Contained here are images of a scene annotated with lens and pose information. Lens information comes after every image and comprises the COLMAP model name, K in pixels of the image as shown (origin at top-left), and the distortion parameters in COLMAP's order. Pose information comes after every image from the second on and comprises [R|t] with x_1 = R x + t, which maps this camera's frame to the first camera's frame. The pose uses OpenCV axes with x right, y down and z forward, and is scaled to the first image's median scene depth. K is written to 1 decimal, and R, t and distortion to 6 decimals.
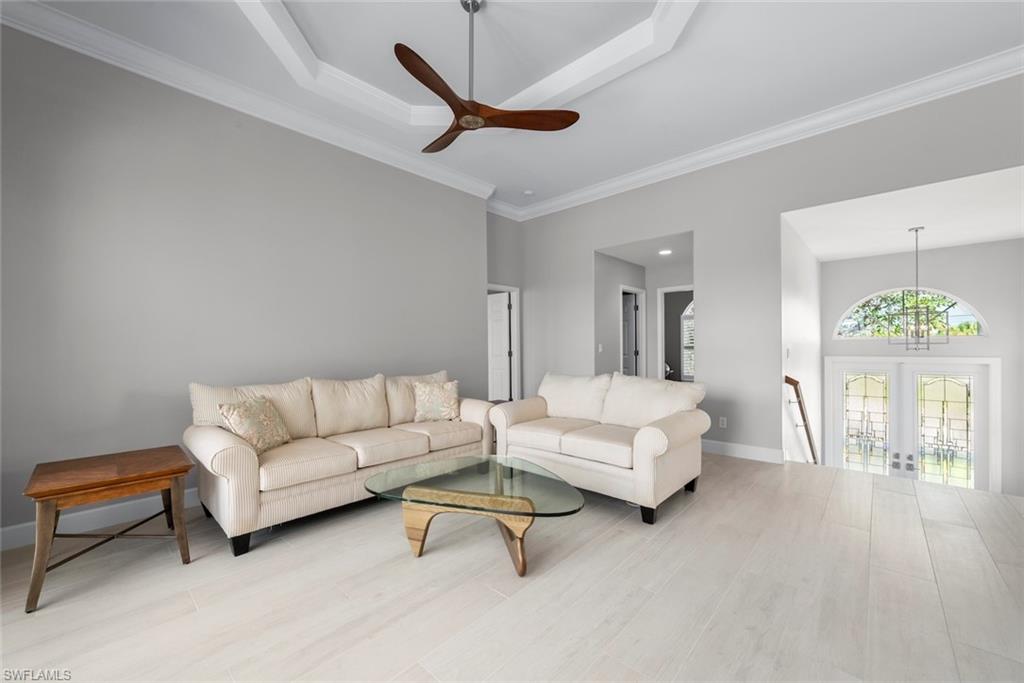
lens RADIAL K [[398.9, 0, 513.8], [0, 398.9, 344.7], [0, 0, 1]] dist [0.001498, 0.000172]
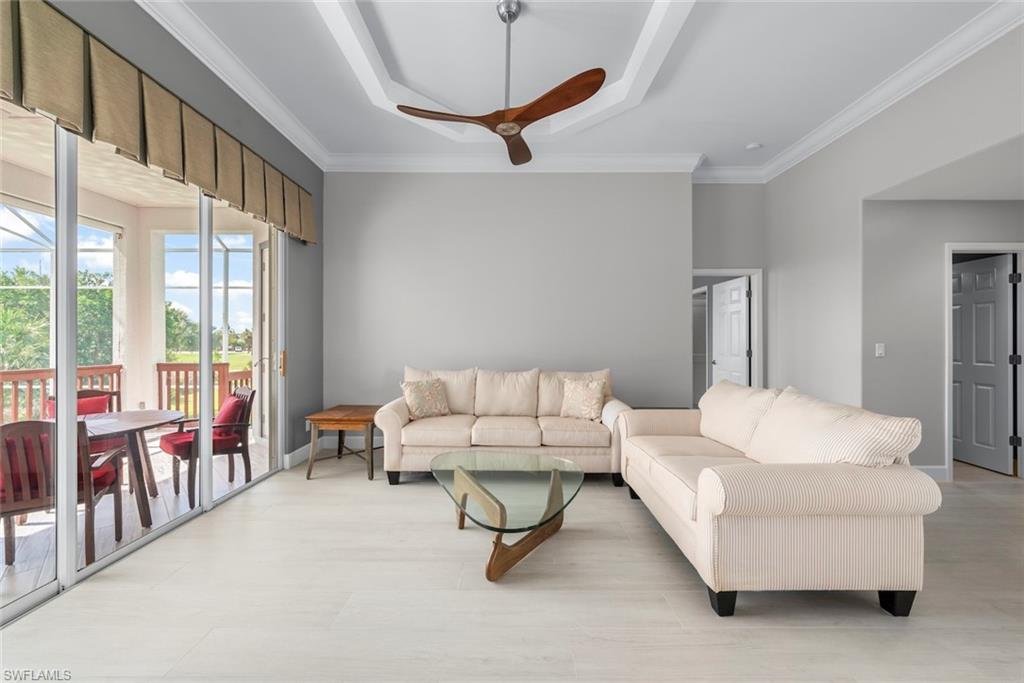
lens RADIAL K [[396.8, 0, 512.6], [0, 396.8, 337.3], [0, 0, 1]] dist [0.000565, -0.000022]
pose [[0.677976, 0.003024, -0.735078, 0.388911], [-0.005904, 0.999982, -0.001331, -0.009108], [0.735060, 0.005242, 0.677982, 0.188201]]
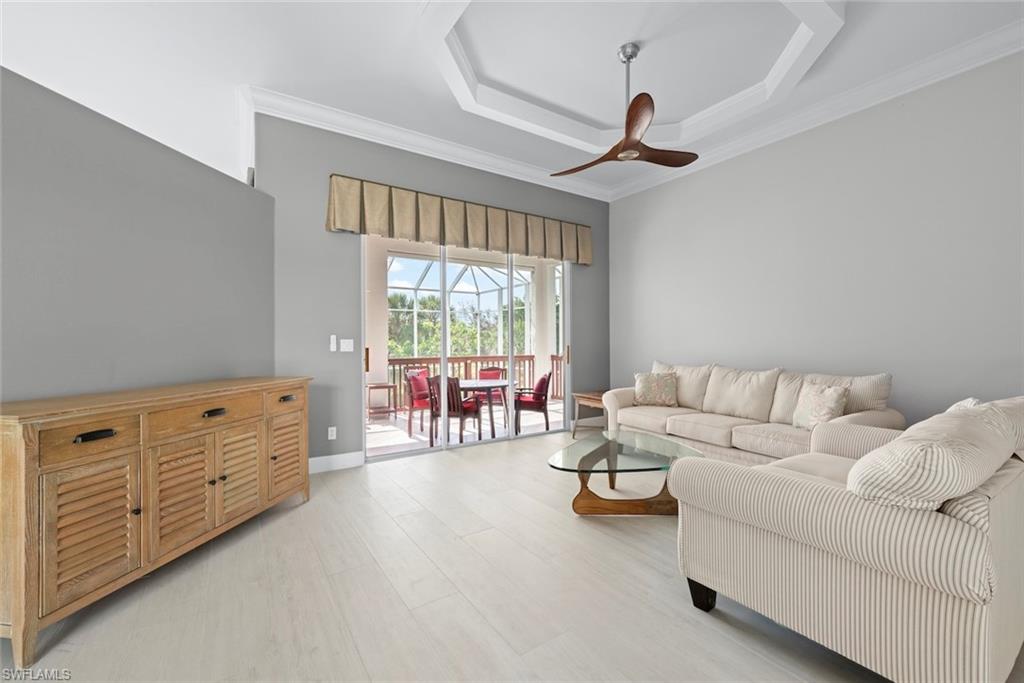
lens RADIAL K [[419.3, 0, 513.9], [0, 419.3, 341.0], [0, 0, 1]] dist [-0.000546, -0.000110]
pose [[-0.230564, 0.008782, -0.973017, 0.714409], [0.006119, 0.999953, 0.007575, -0.002214], [0.973038, -0.004207, -0.230607, 0.562431]]
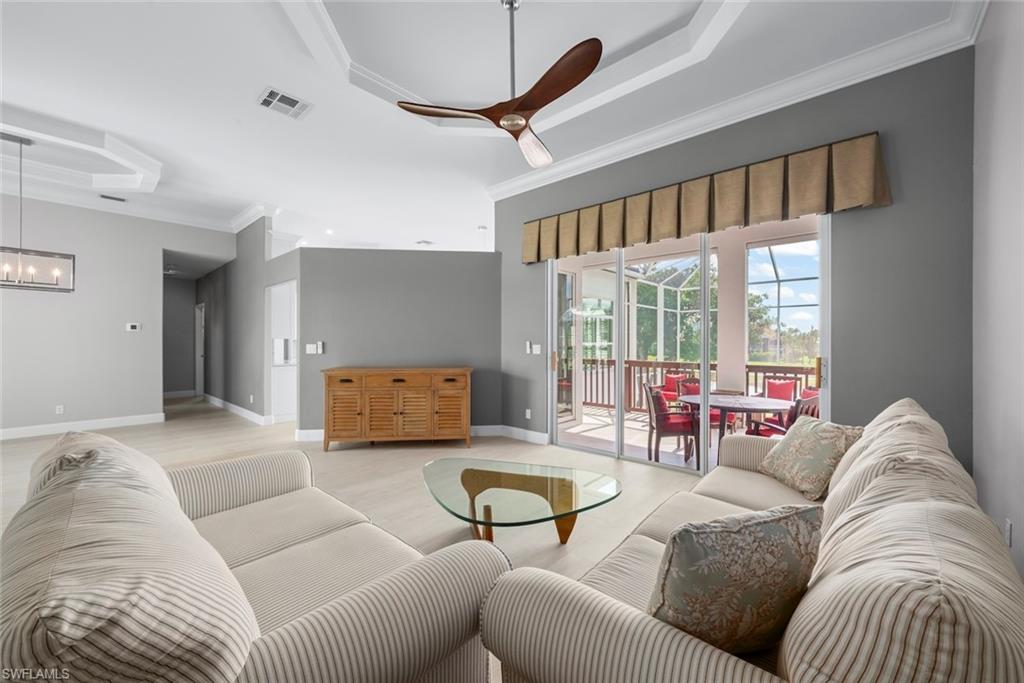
lens RADIAL K [[398.9, 0, 513.8], [0, 398.9, 344.7], [0, 0, 1]] dist [0.001498, 0.000172]
pose [[-0.999830, 0.008417, -0.016387, -0.054656], [0.008323, 0.999949, 0.005800, -0.008988], [0.016435, 0.005662, -0.999849, 1.170092]]
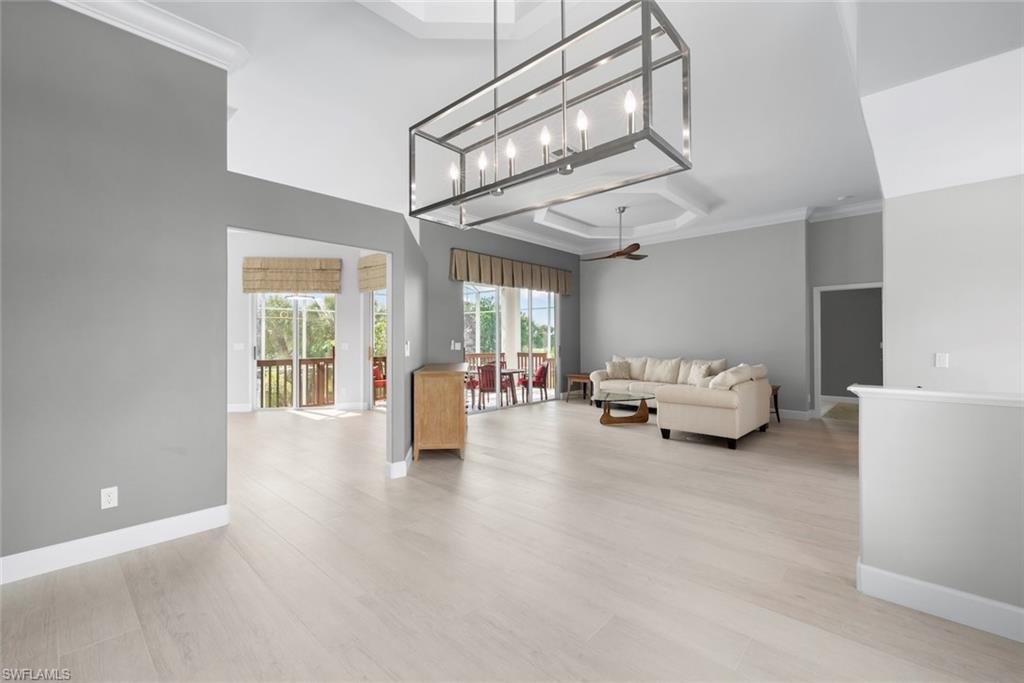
lens RADIAL K [[432.6, 0, 509.9], [0, 432.6, 335.6], [0, 0, 1]] dist [-0.000796, -0.000055]
pose [[-0.002265, -0.000472, -0.999997, 1.585013], [0.003285, 0.999994, -0.000479, -0.028625], [0.999992, -0.003286, -0.002263, 0.171413]]
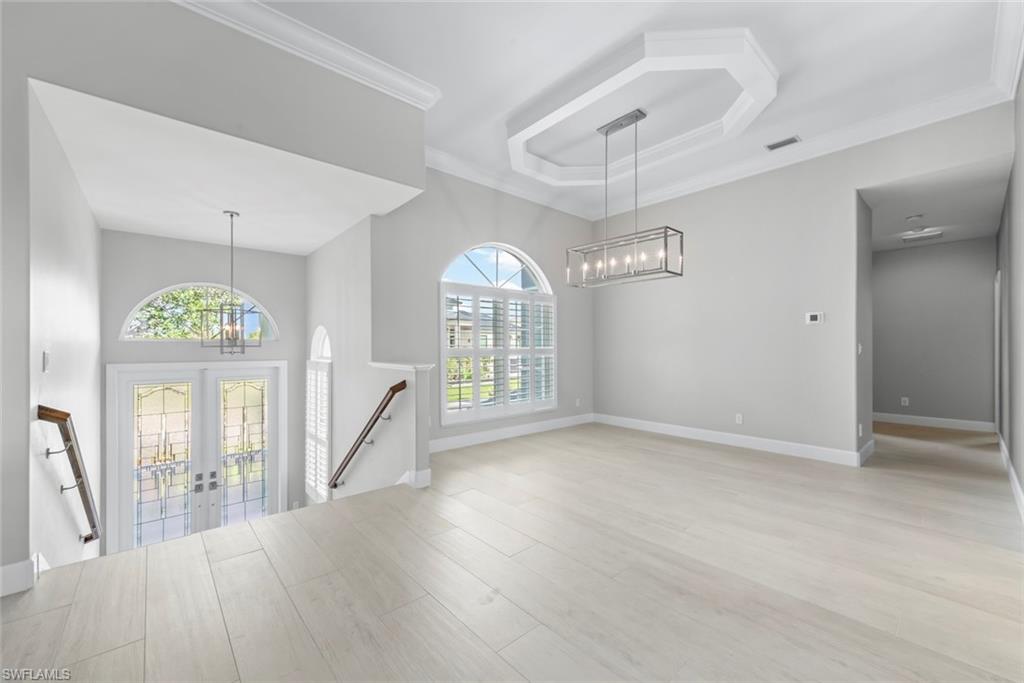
lens RADIAL K [[402.8, 0, 515.0], [0, 402.8, 348.5], [0, 0, 1]] dist [-0.000201, 0.000074]
pose [[0.094832, 0.004385, 0.995484, 0.223380], [-0.000573, 0.999990, -0.004350, 0.005773], [-0.995493, -0.000158, 0.094833, 0.341797]]
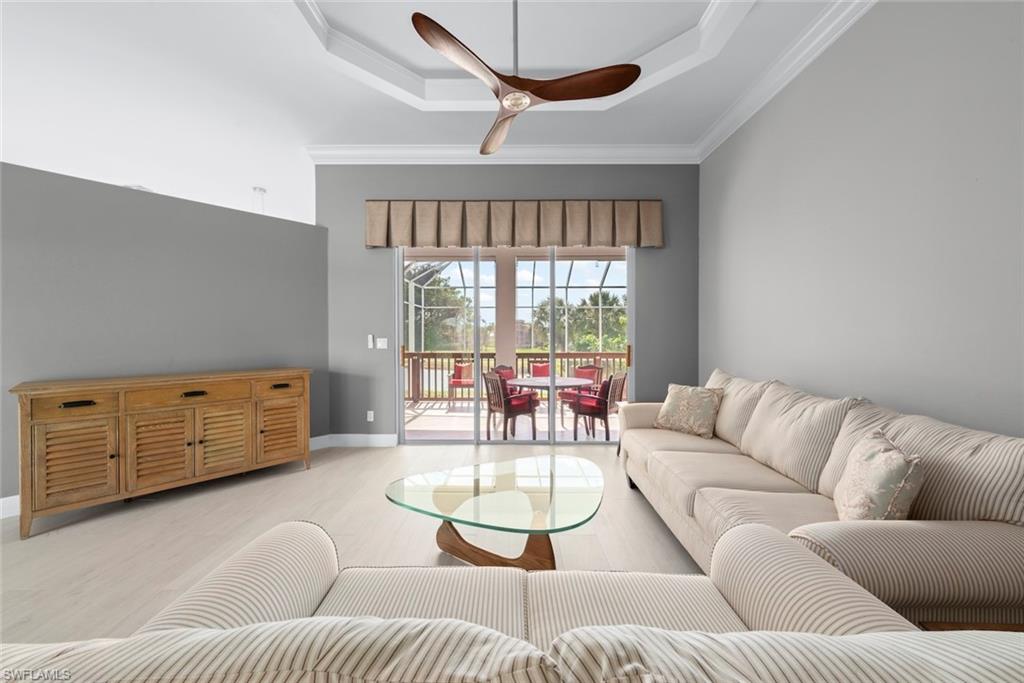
lens RADIAL K [[375.2, 0, 513.1], [0, 375.2, 339.1], [0, 0, 1]] dist [-0.000073, 0.000025]
pose [[-0.733078, 0.018431, -0.679895, 0.293075], [0.009506, 0.999813, 0.016853, -0.012748], [0.680078, 0.005892, -0.733116, 0.961851]]
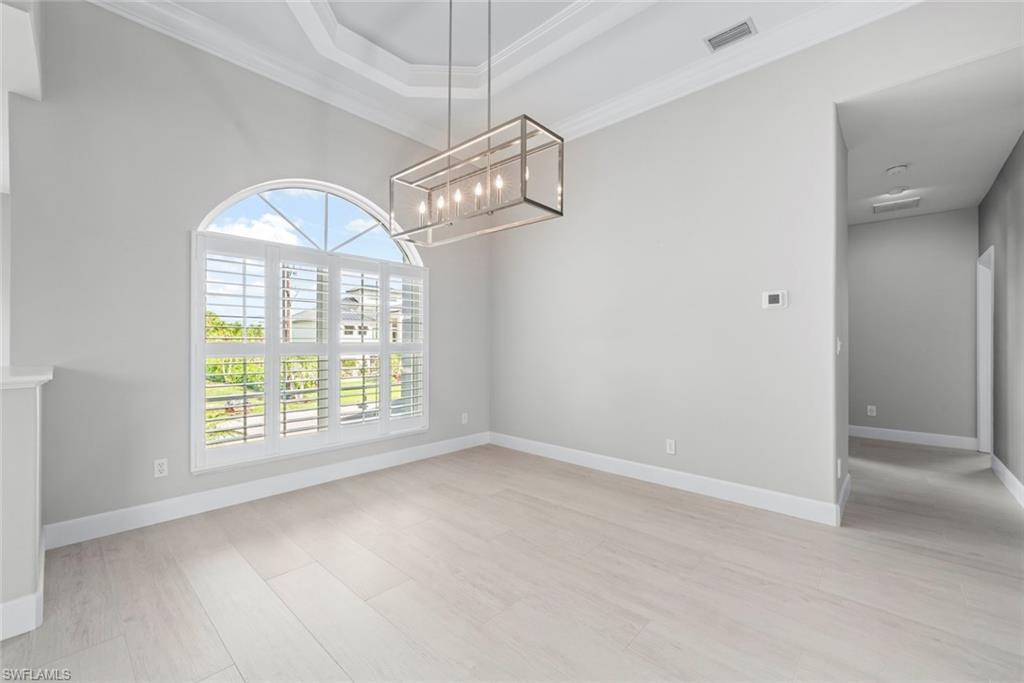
lens RADIAL K [[419.3, 0, 513.9], [0, 419.3, 341.0], [0, 0, 1]] dist [-0.000546, -0.000110]
pose [[-0.012018, 0.011630, 0.999860, 0.611254], [-0.004361, 0.999922, -0.011683, 0.004201], [-0.999918, -0.004501, -0.011966, 0.130272]]
